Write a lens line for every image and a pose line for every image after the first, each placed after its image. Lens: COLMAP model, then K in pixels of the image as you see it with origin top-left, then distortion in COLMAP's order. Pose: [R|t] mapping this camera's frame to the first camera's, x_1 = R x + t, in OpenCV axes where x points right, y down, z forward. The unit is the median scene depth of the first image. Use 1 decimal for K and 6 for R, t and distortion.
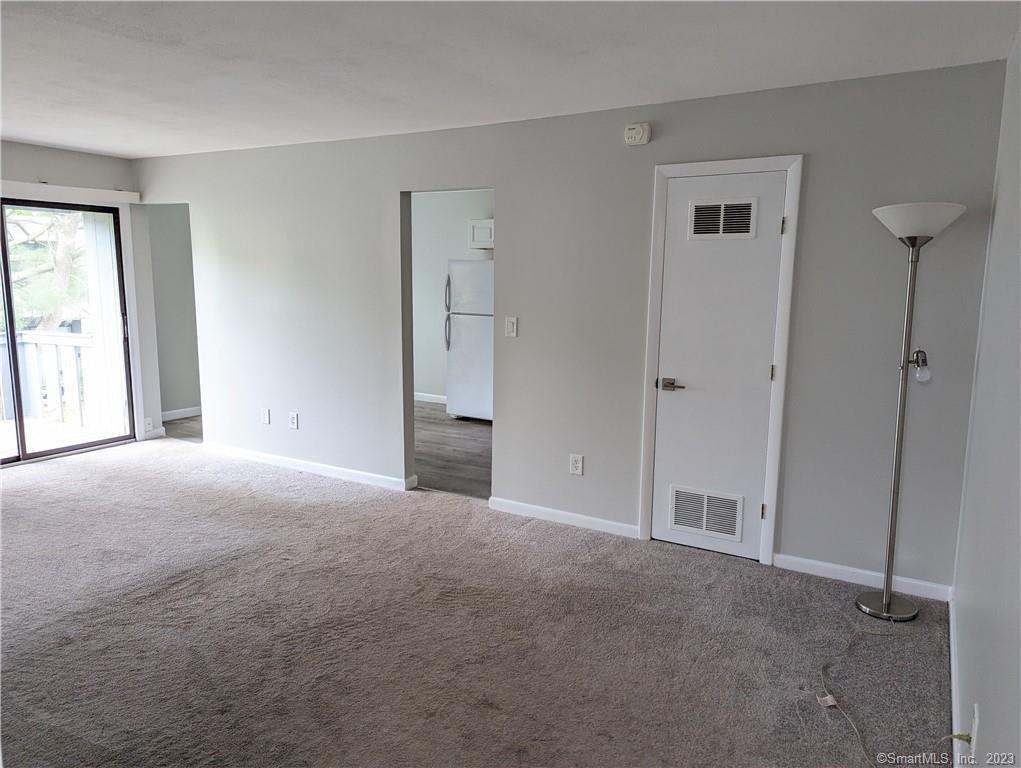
lens RADIAL K [[716.6, 0, 513.7], [0, 716.6, 391.8], [0, 0, 1]] dist [0.047686, -0.037340]
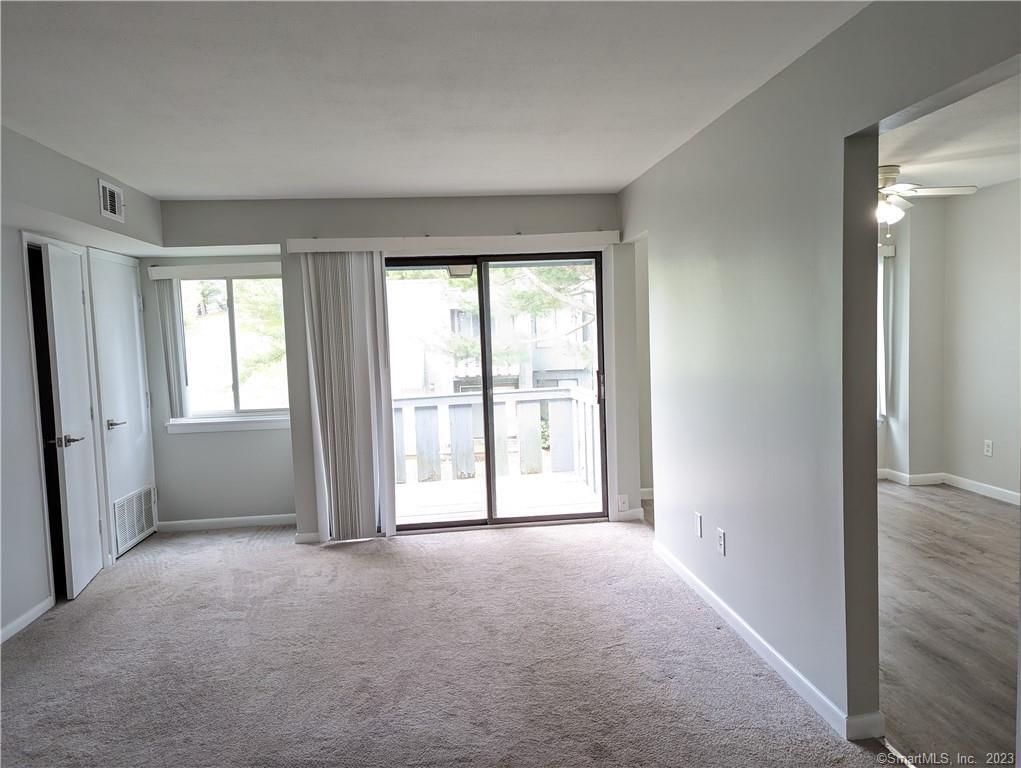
lens RADIAL K [[716.6, 0, 503.9], [0, 716.6, 384.1], [0, 0, 1]] dist [0.047686, -0.037340]
pose [[0.587152, 0.023843, -0.809125, 0.141608], [-0.086047, 0.995741, -0.033099, -0.089576], [0.804890, 0.089057, 0.586703, 0.663410]]
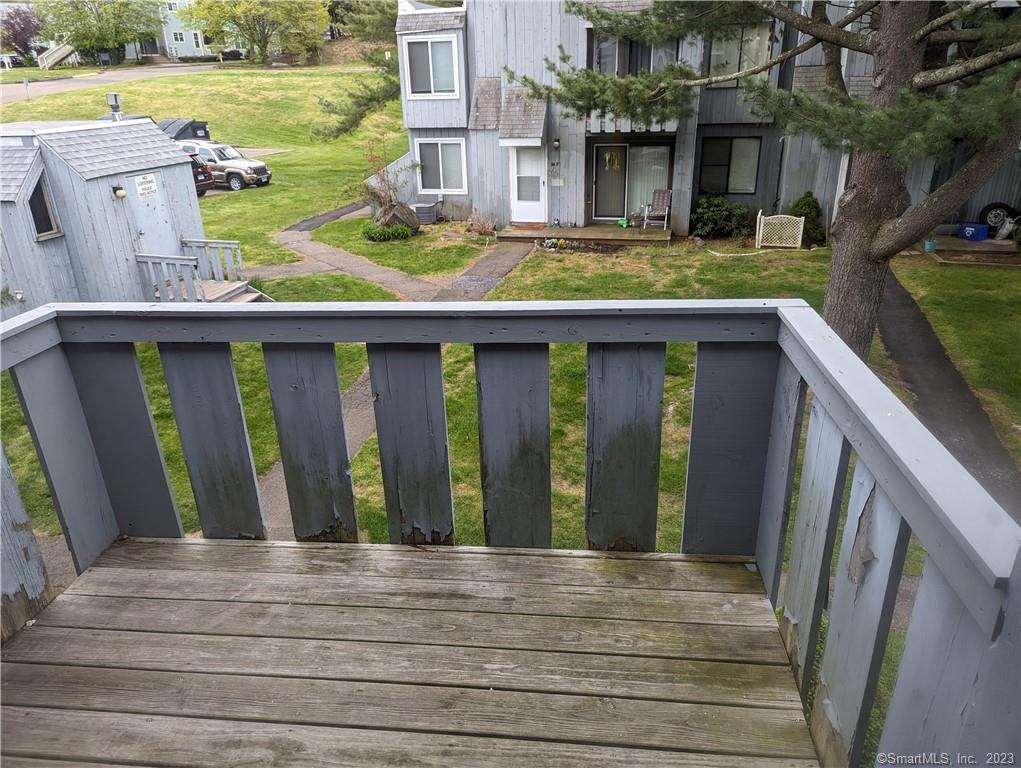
lens RADIAL K [[716.6, 0, 501.1], [0, 716.6, 379.3], [0, 0, 1]] dist [0.047686, -0.037340]
pose [[0.398226, 0.340735, -0.851655, -0.913359], [-0.112503, 0.939582, 0.323308, -0.262361], [0.910362, -0.032936, 0.412500, 1.518105]]
